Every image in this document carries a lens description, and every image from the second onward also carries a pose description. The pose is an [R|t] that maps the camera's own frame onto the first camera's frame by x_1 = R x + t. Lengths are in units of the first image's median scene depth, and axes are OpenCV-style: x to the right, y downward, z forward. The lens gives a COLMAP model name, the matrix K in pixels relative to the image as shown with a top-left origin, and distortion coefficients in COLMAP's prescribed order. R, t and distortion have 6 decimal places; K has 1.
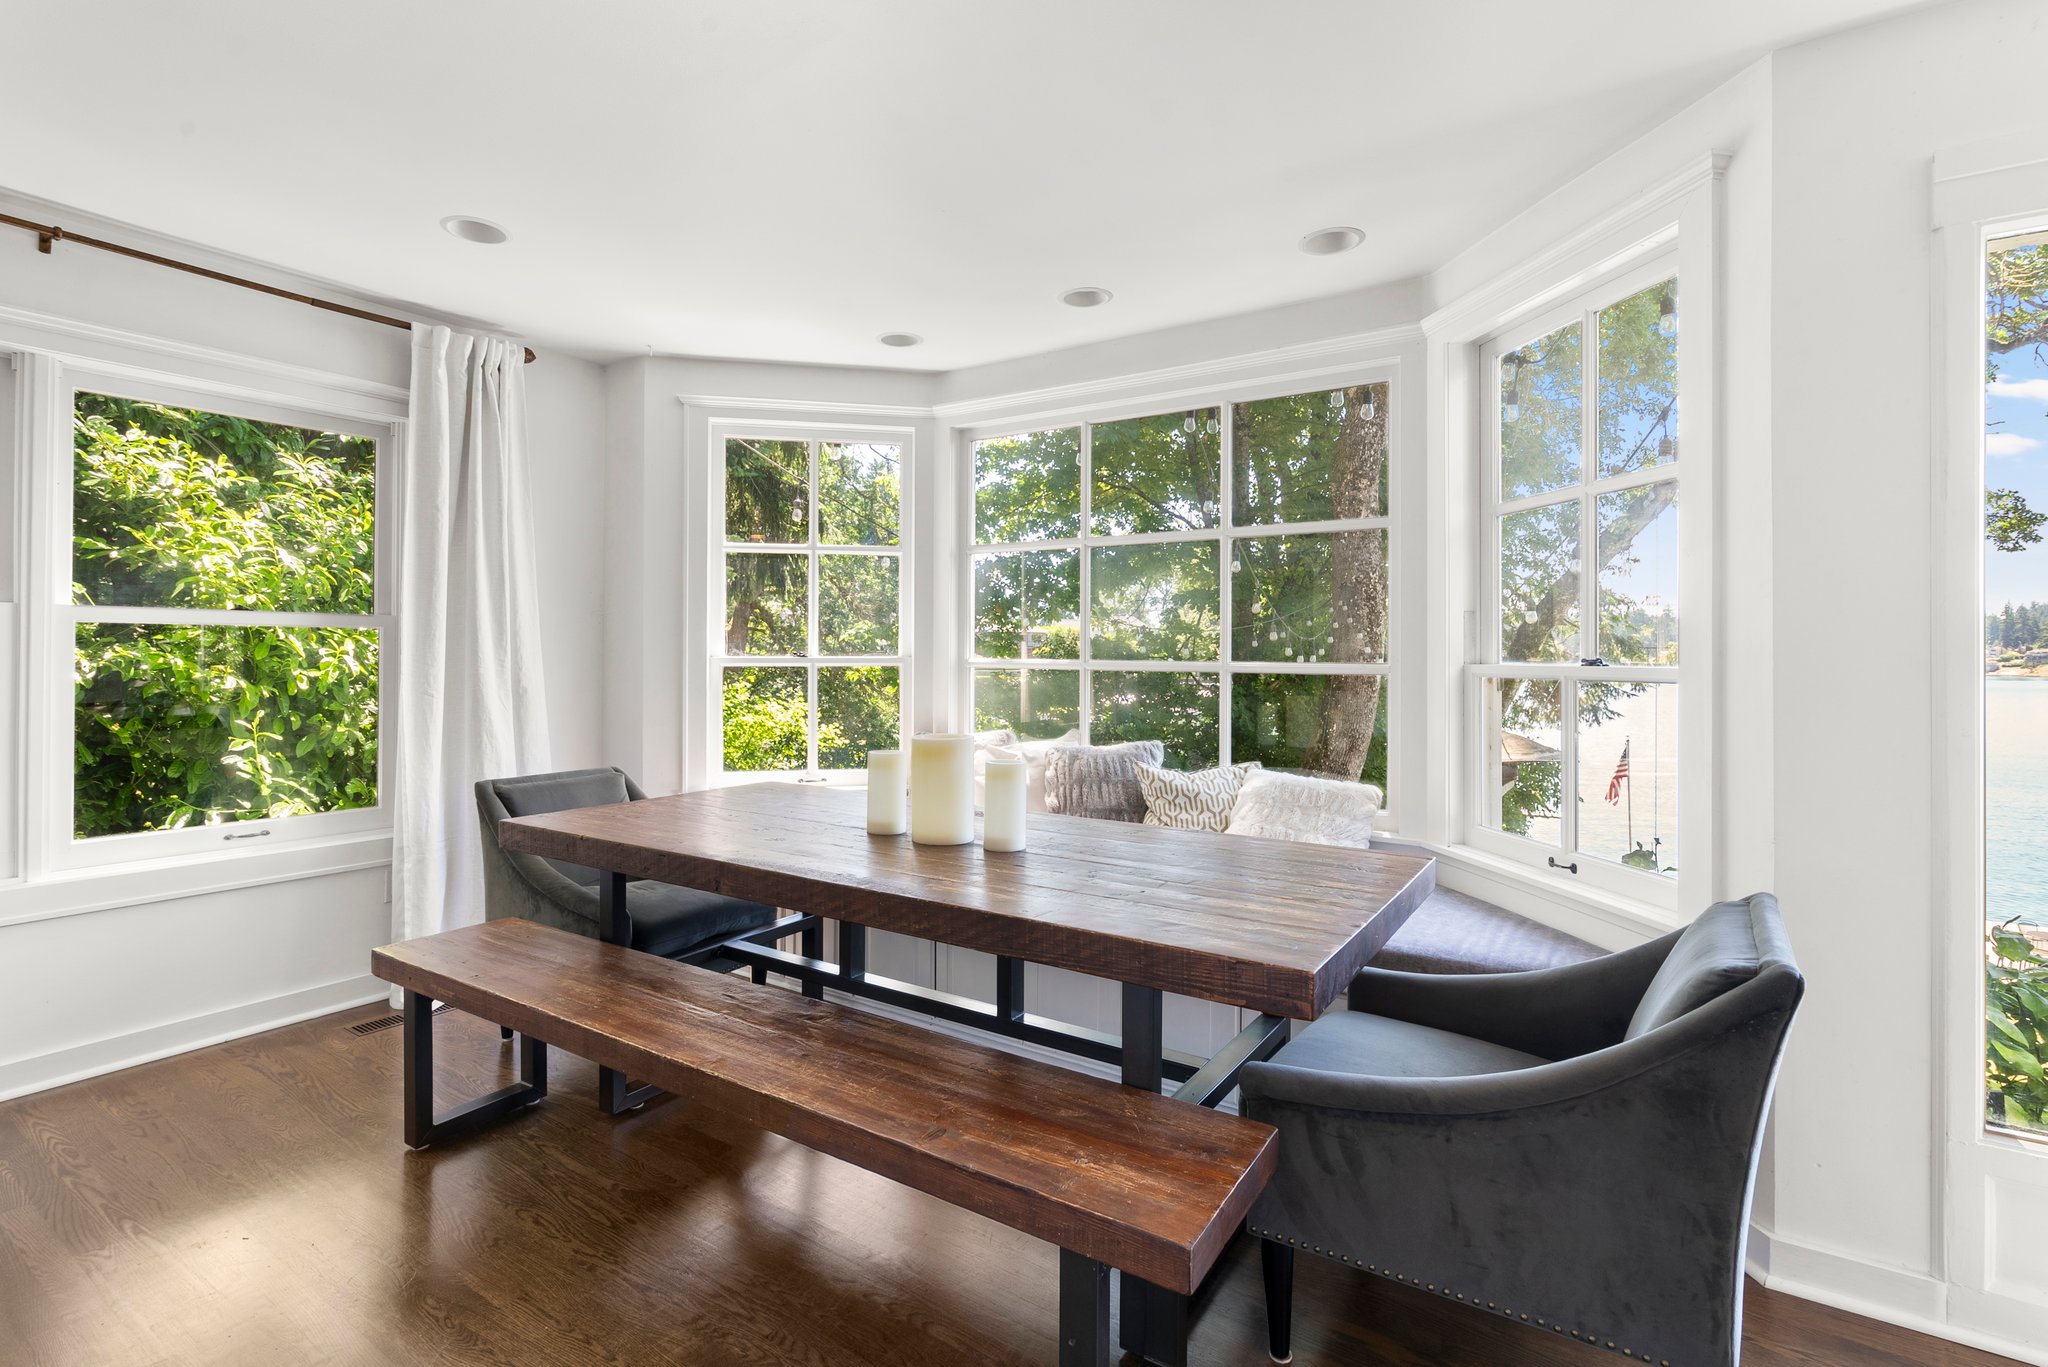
lens RADIAL K [[959.3, 0, 1028.3], [0, 959.3, 647.5], [0, 0, 1]] dist [-0.004732, -0.000385]
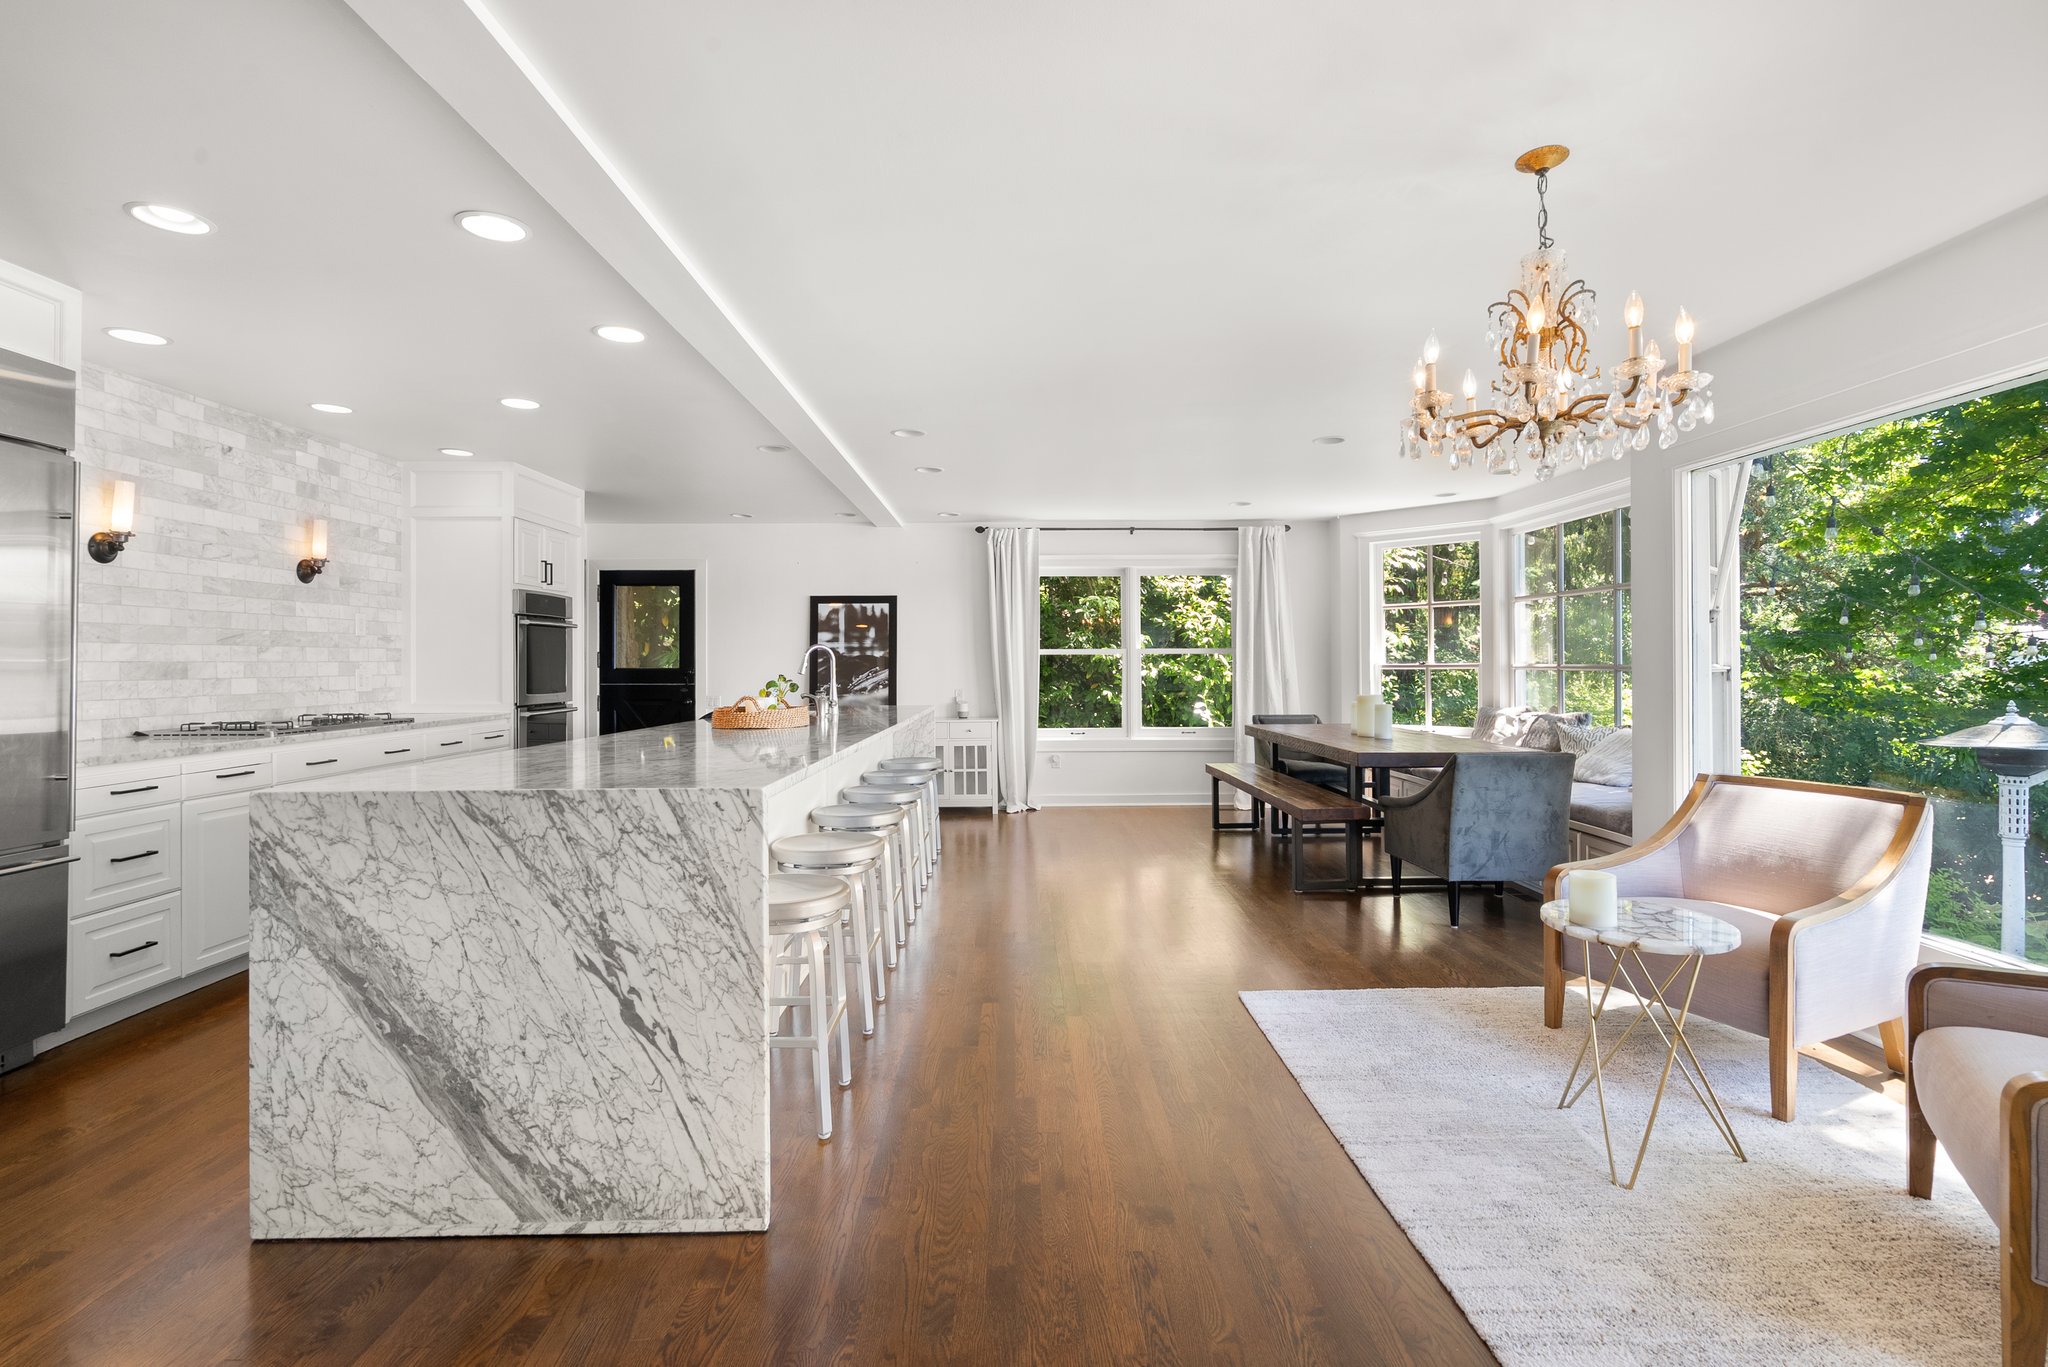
lens RADIAL K [[940.4, 0, 1026.9], [0, 940.4, 664.9], [0, 0, 1]] dist [-0.011947, 0.004501]
pose [[0.574496, -0.007342, -0.818475, 0.895726], [0.013202, 0.999913, 0.000297, 0.000978], [0.818401, -0.010976, 0.574543, -0.732223]]
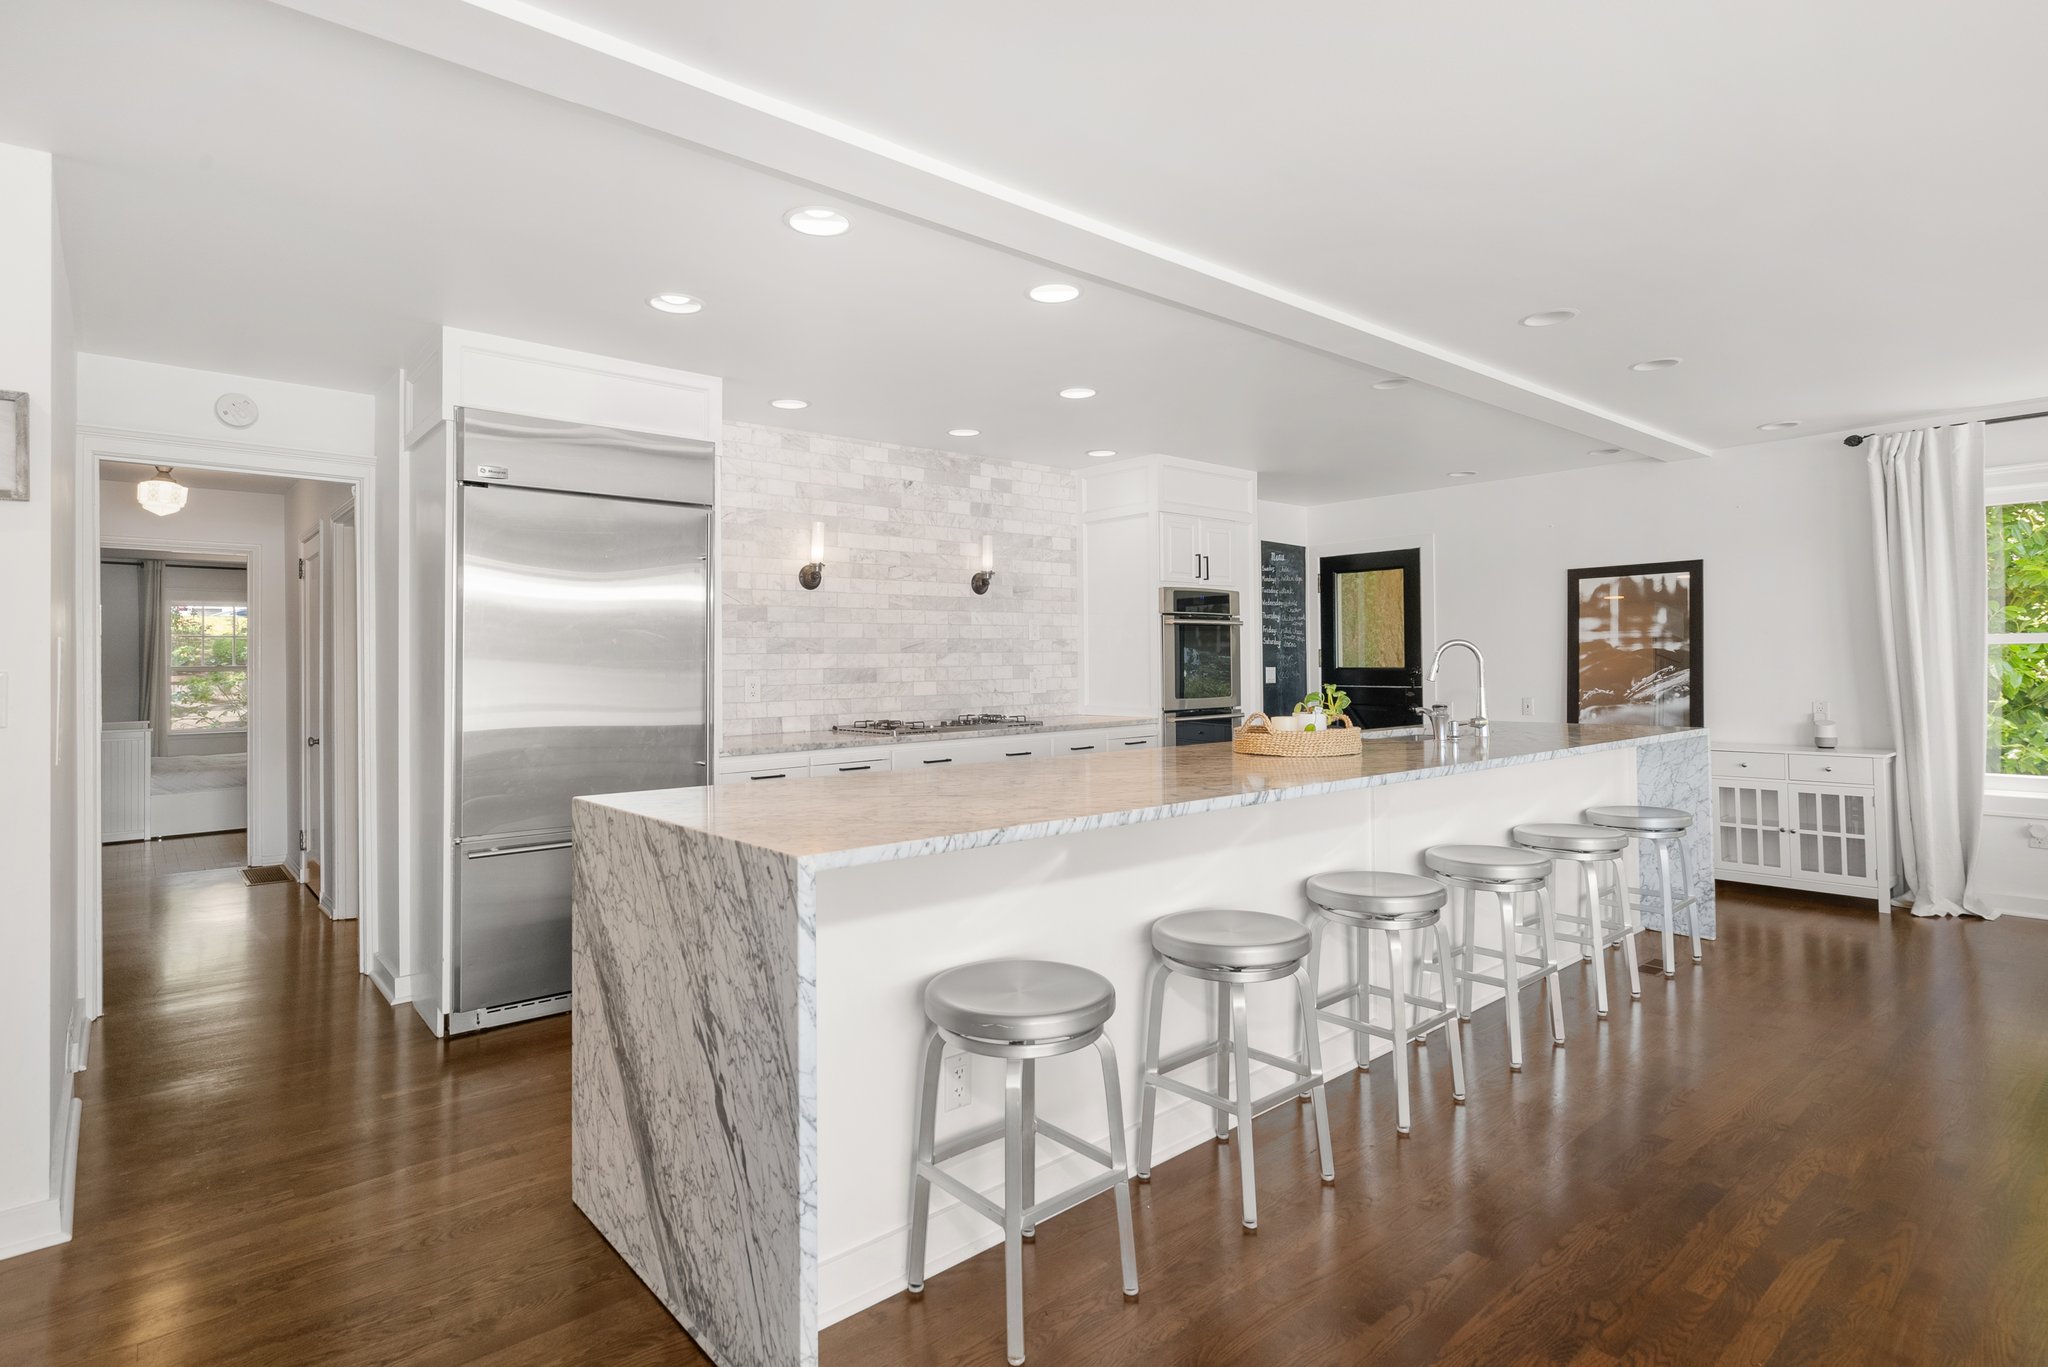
lens RADIAL K [[1038.3, 0, 1025.1], [0, 1038.3, 651.1], [0, 0, 1]] dist [-0.001271, 0.008800]
pose [[-0.255654, -0.013664, -0.966672, 0.772414], [0.016879, 0.999685, -0.018594, -0.008177], [0.966621, -0.021070, -0.255342, -0.338868]]
